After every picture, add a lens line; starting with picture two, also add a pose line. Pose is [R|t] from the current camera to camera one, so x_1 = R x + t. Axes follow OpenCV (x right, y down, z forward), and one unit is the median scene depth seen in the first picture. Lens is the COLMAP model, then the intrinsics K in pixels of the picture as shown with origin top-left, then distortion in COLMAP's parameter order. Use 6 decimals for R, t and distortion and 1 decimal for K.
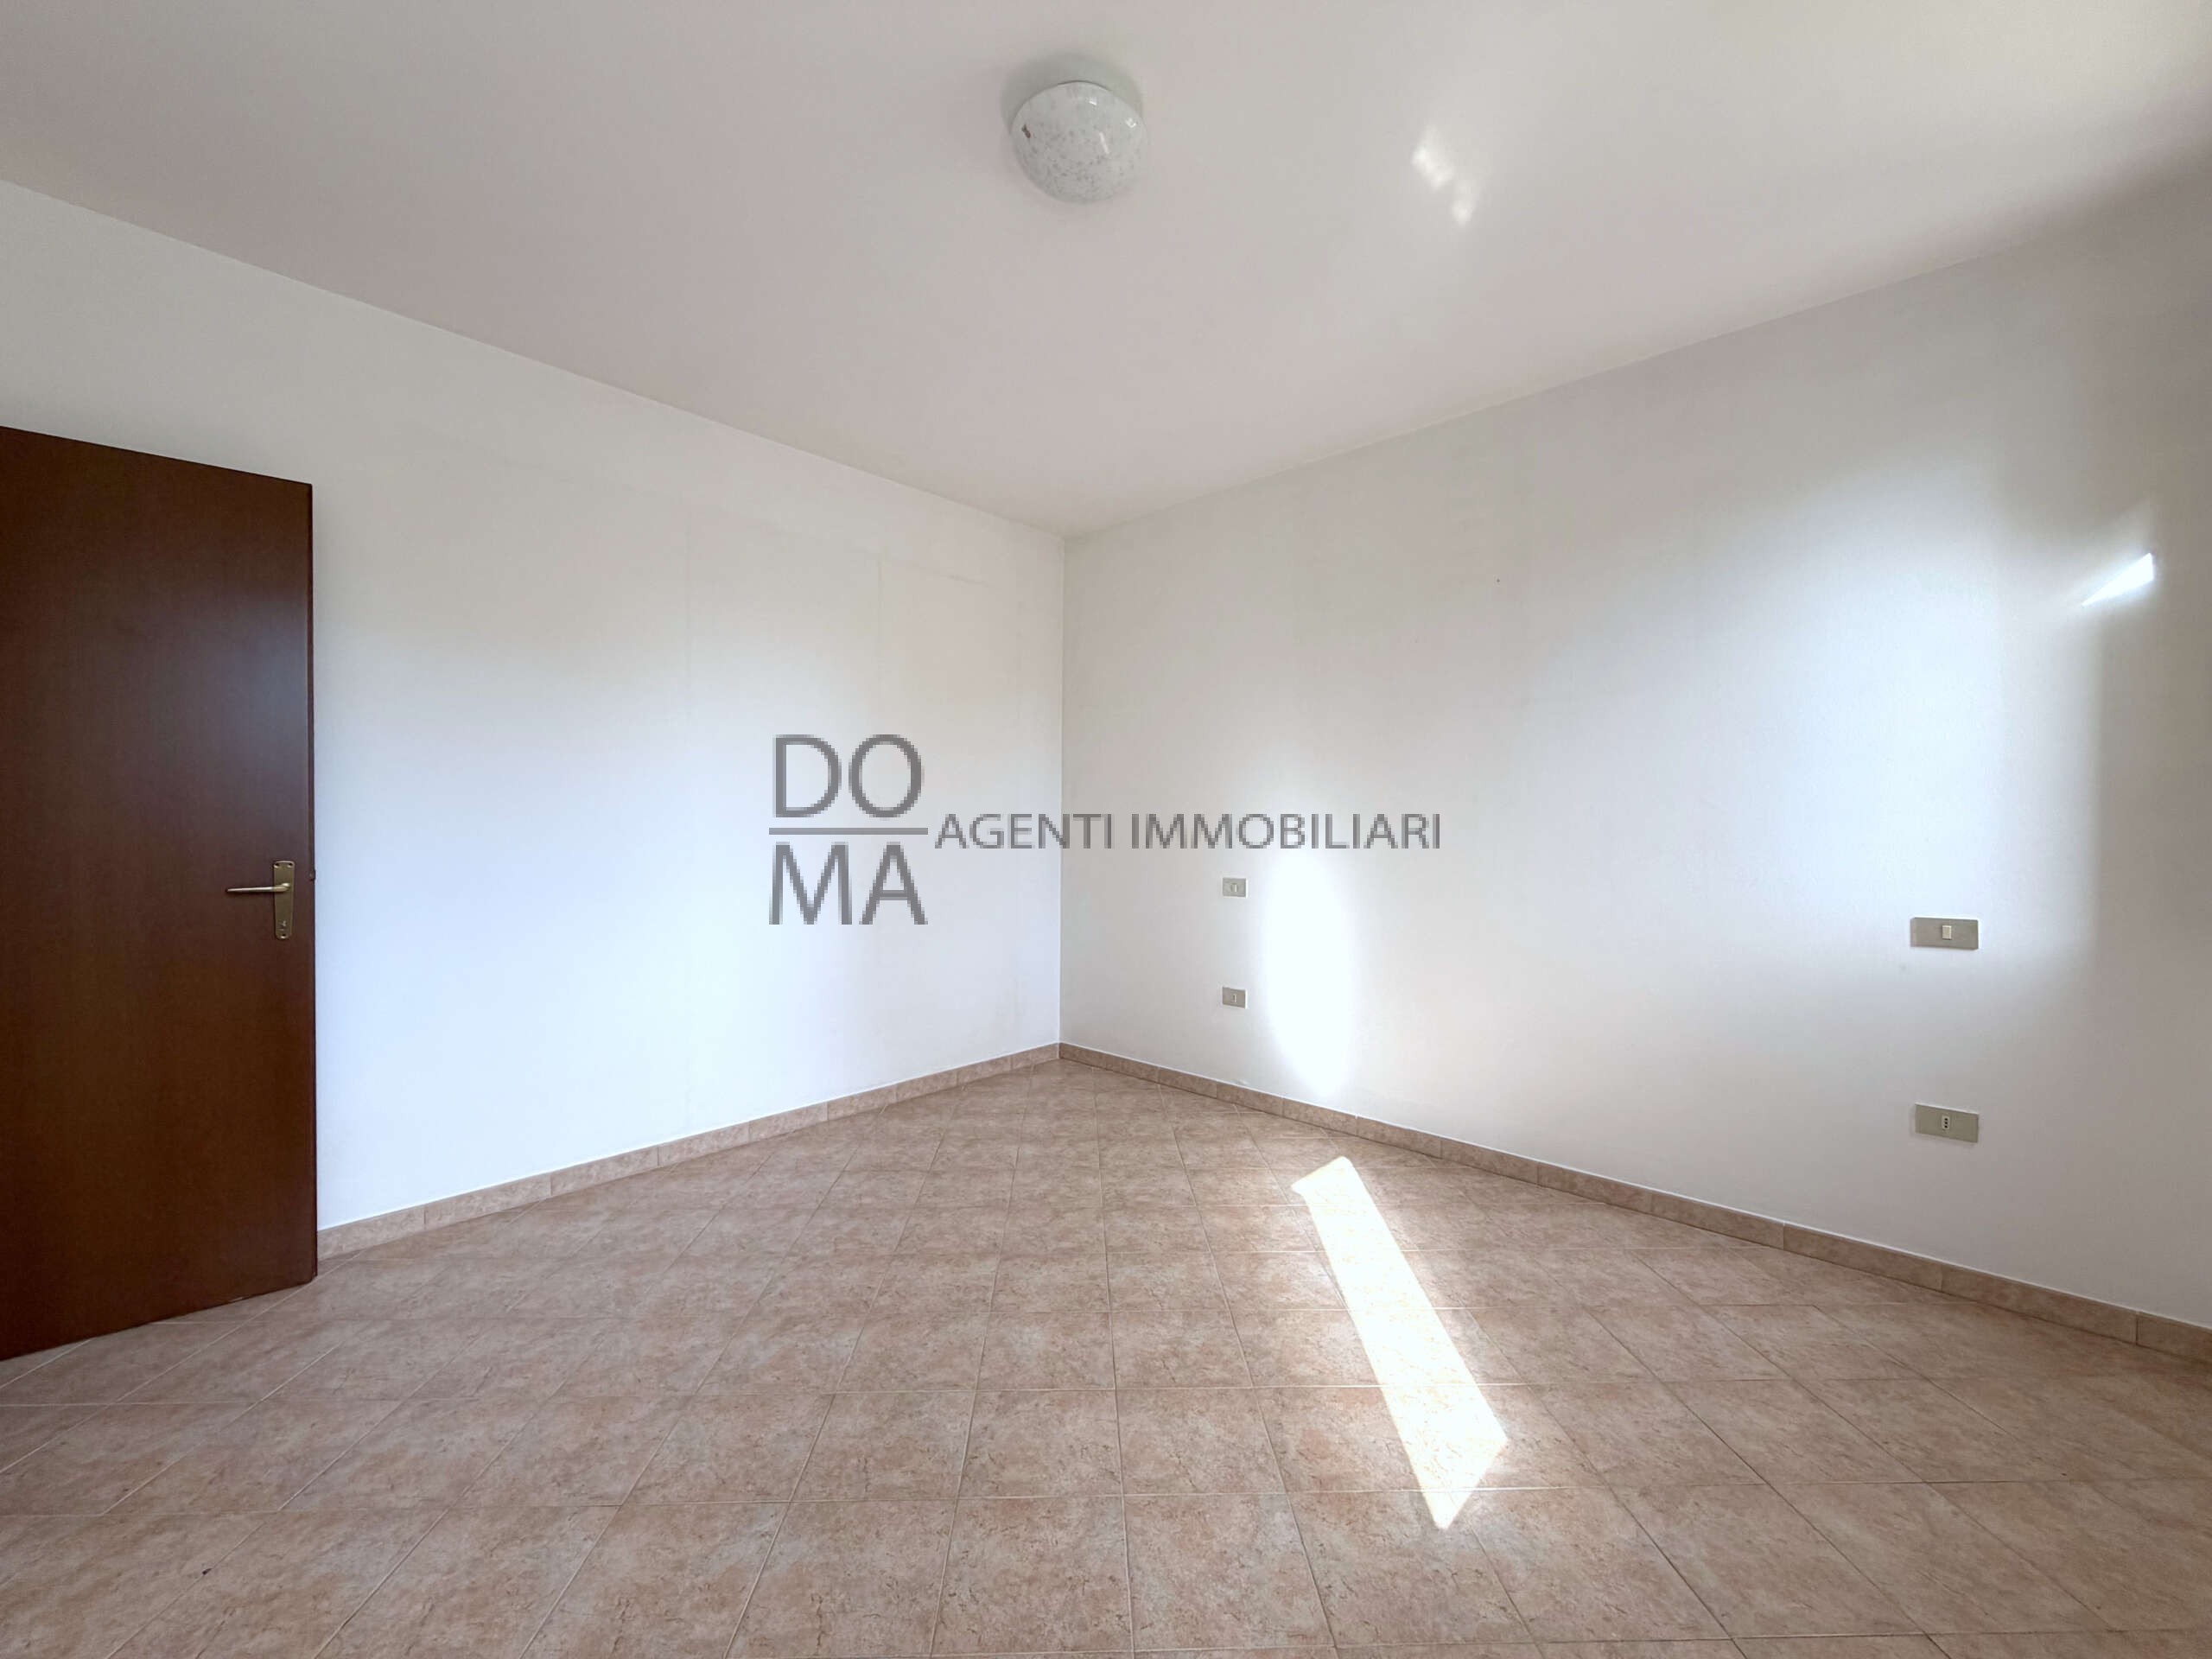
lens RADIAL K [[883.4, 0, 1096.4], [0, 883.4, 829.6], [0, 0, 1]] dist [0.000468, 0.000041]
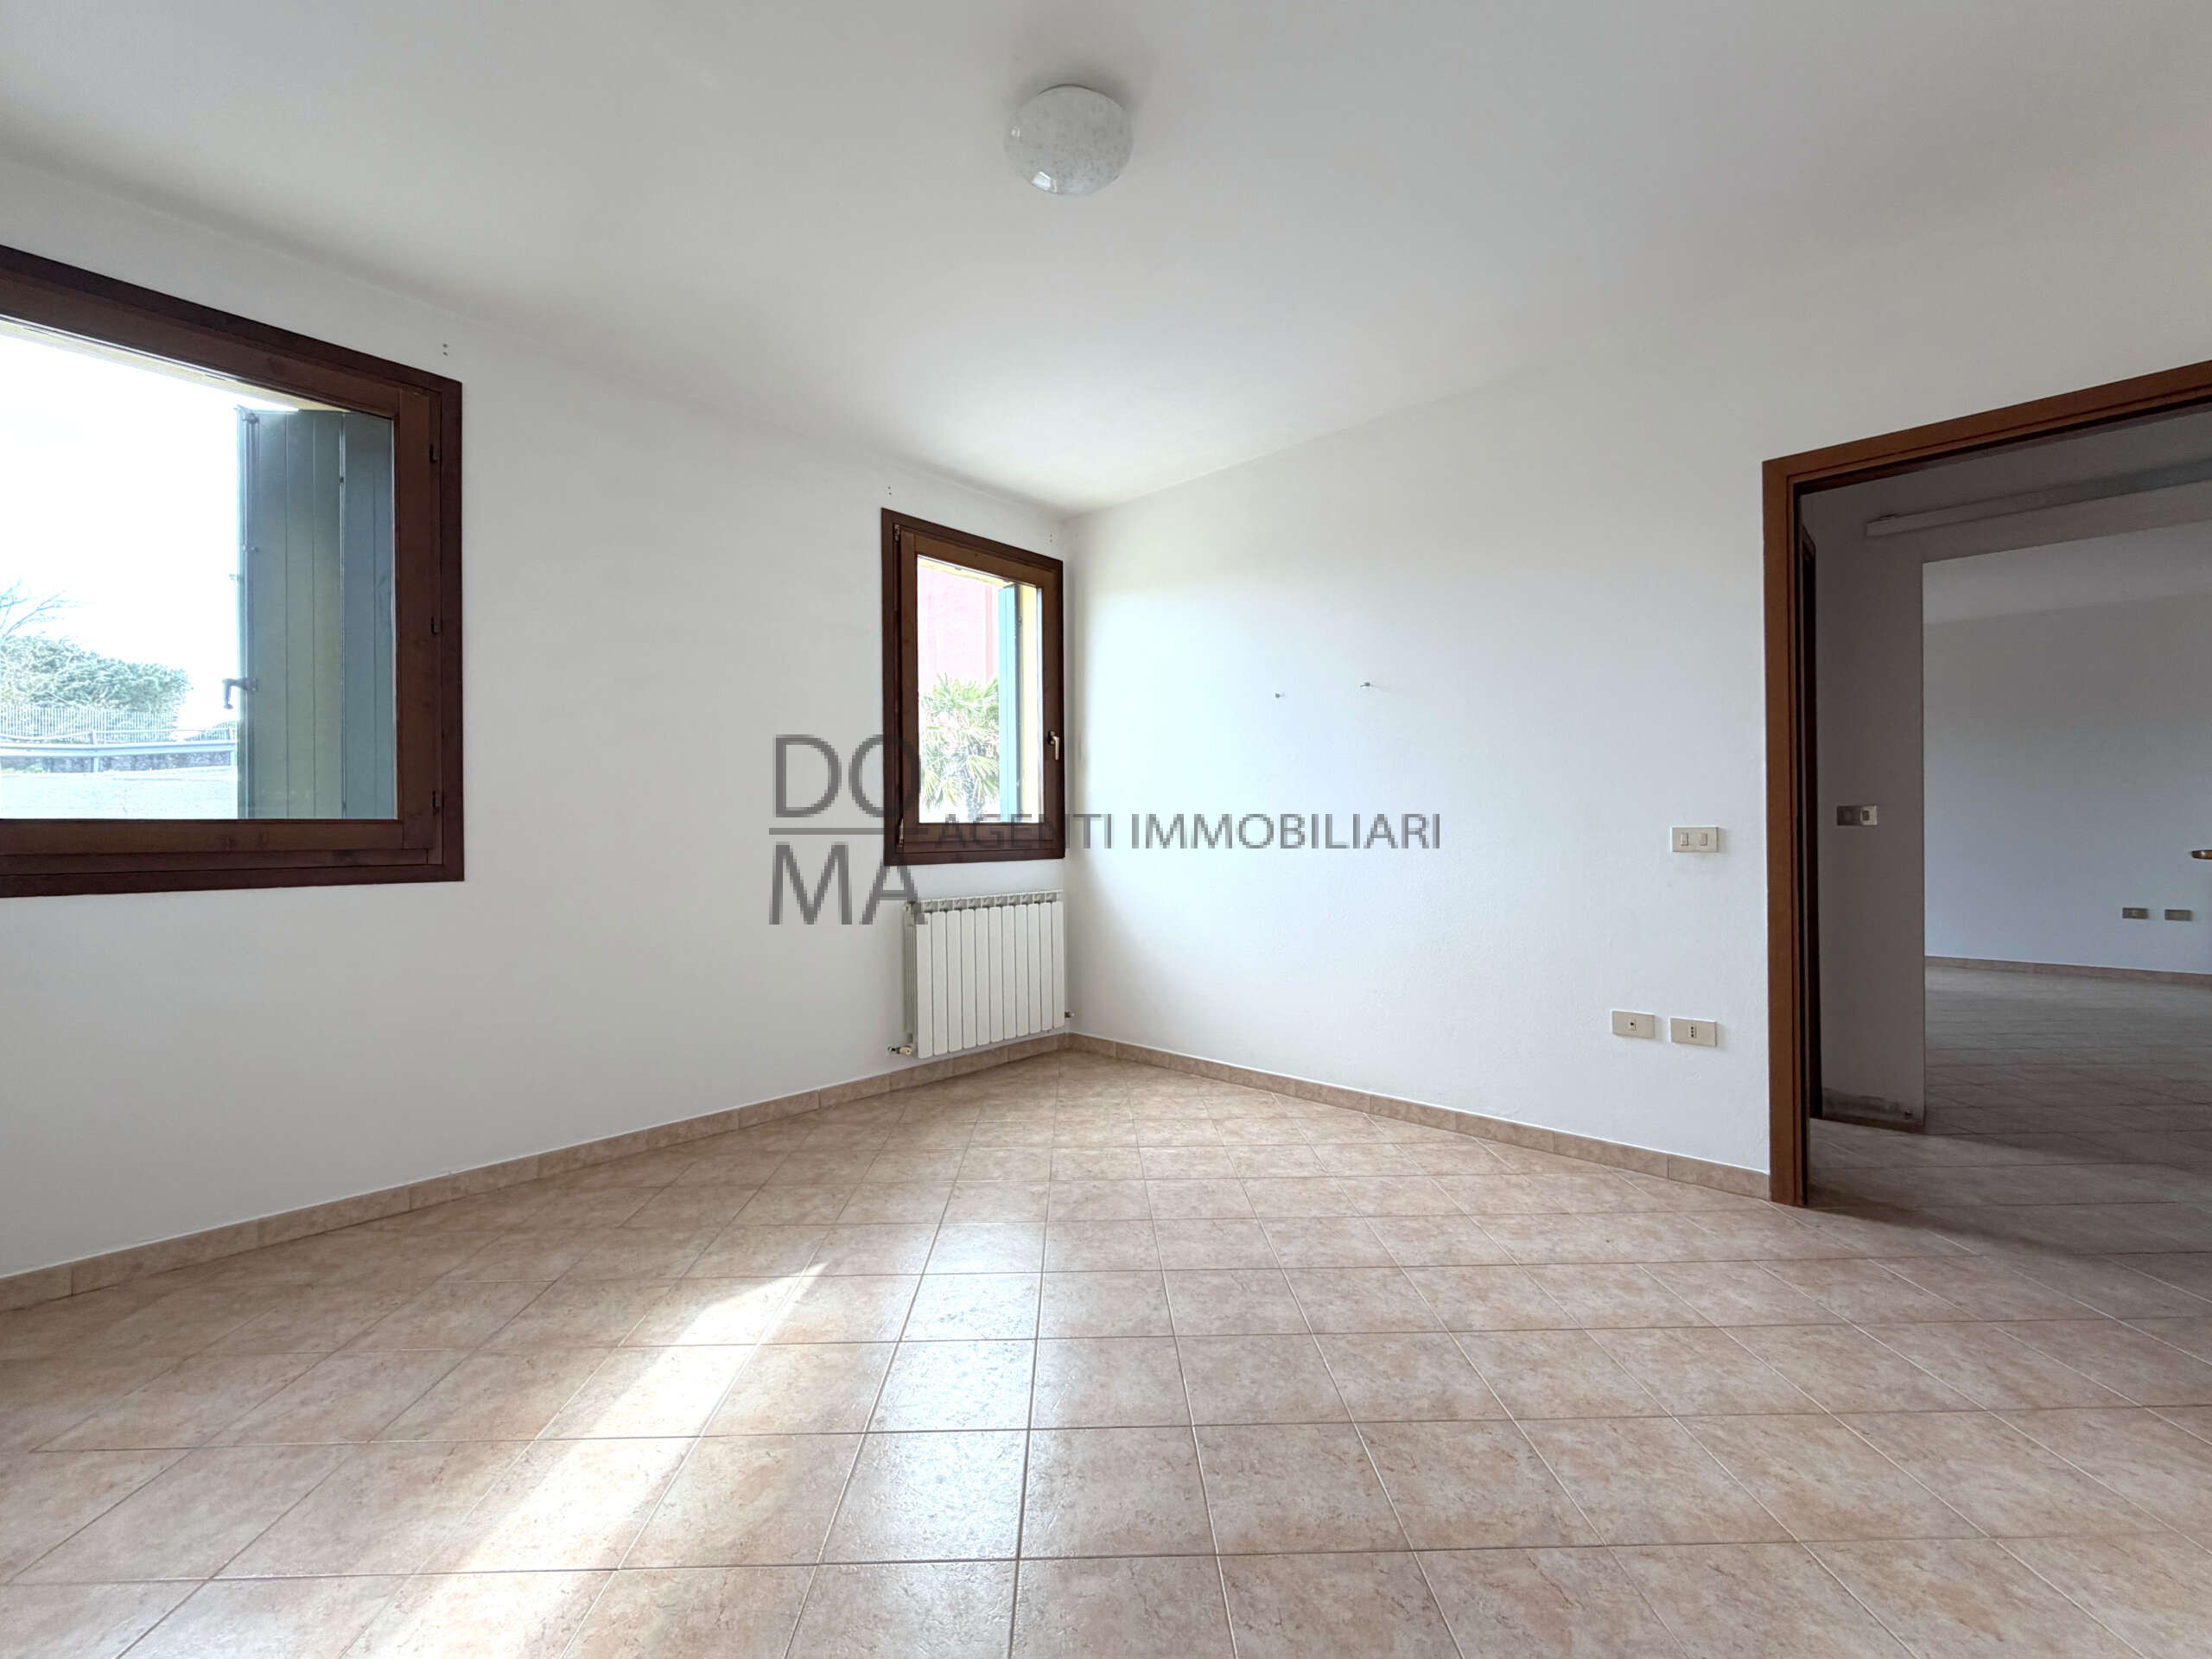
lens RADIAL K [[909.0, 0, 1109.0], [0, 909.0, 822.7], [0, 0, 1]] dist [0.001066, 0.000127]
pose [[-0.999961, 0.002712, -0.008414, -0.050209], [0.002706, 0.999996, 0.000721, 0.043031], [0.008416, 0.000698, -0.999964, 1.925082]]
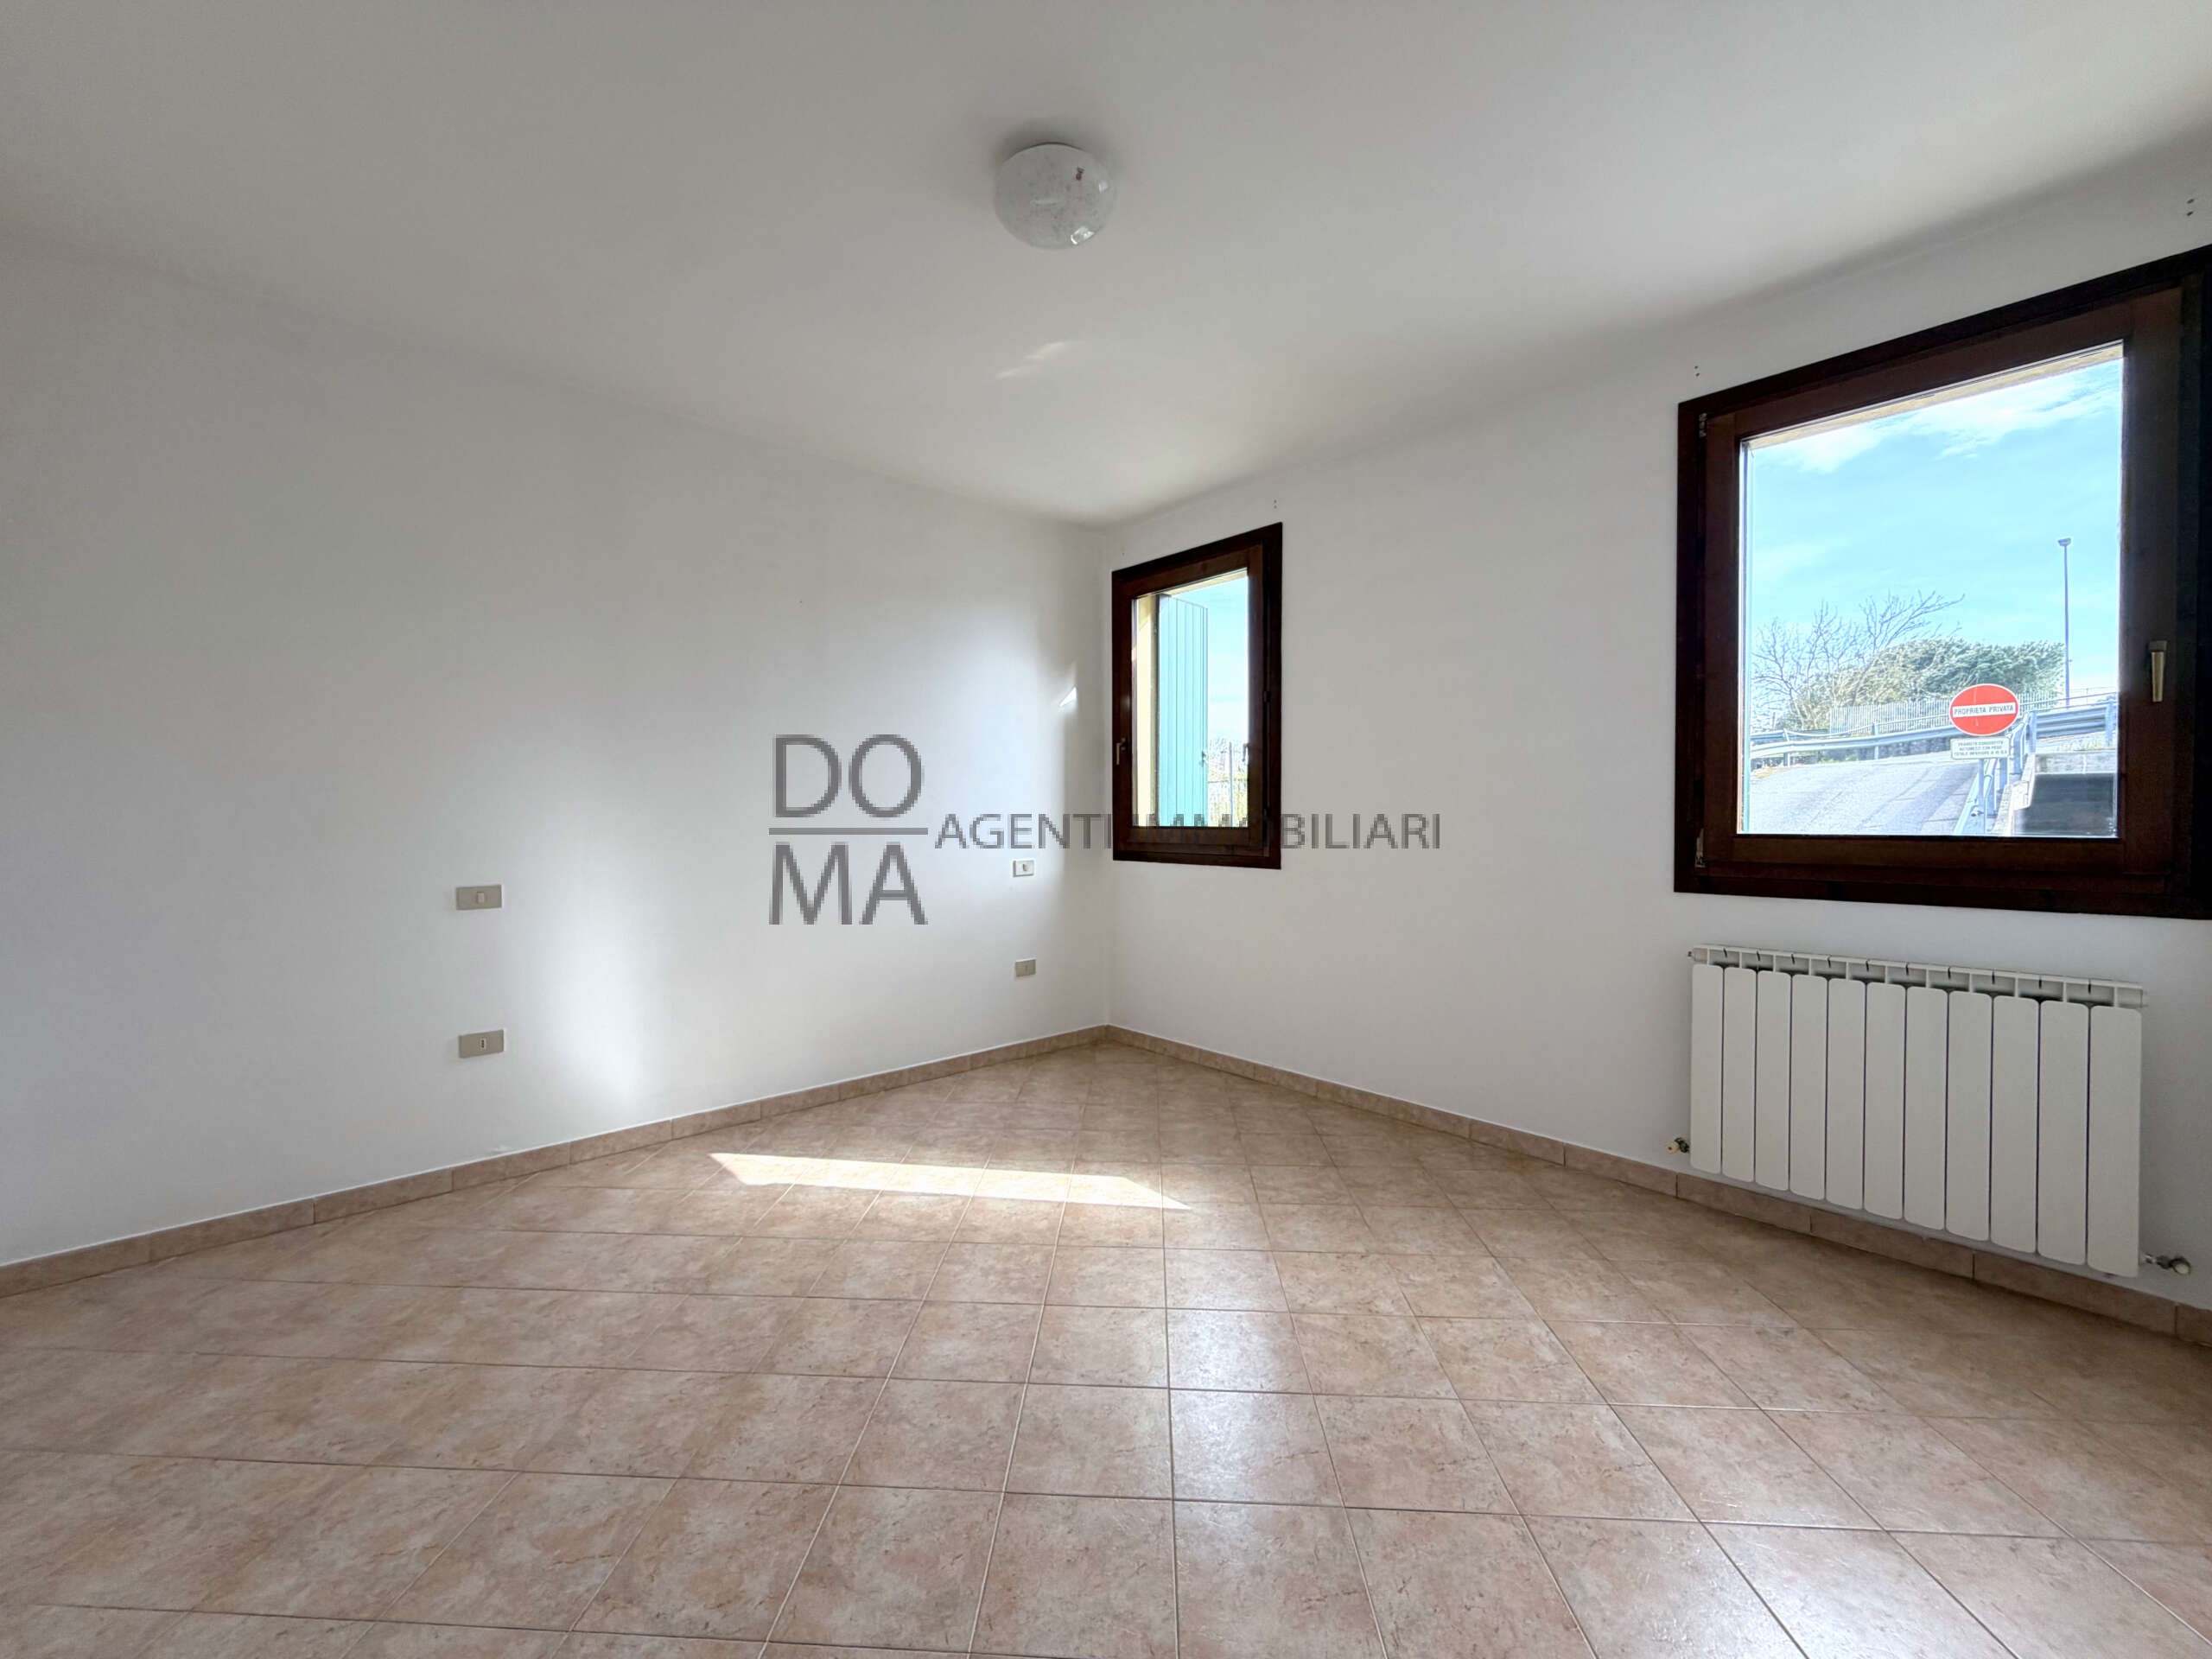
lens RADIAL K [[883.4, 0, 1096.4], [0, 883.4, 829.6], [0, 0, 1]] dist [0.000468, 0.000041]
pose [[0.080582, -0.022256, 0.996500, -1.040247], [0.012680, 0.999693, 0.021302, -0.004844], [-0.996667, 0.010919, 0.080839, 0.788213]]
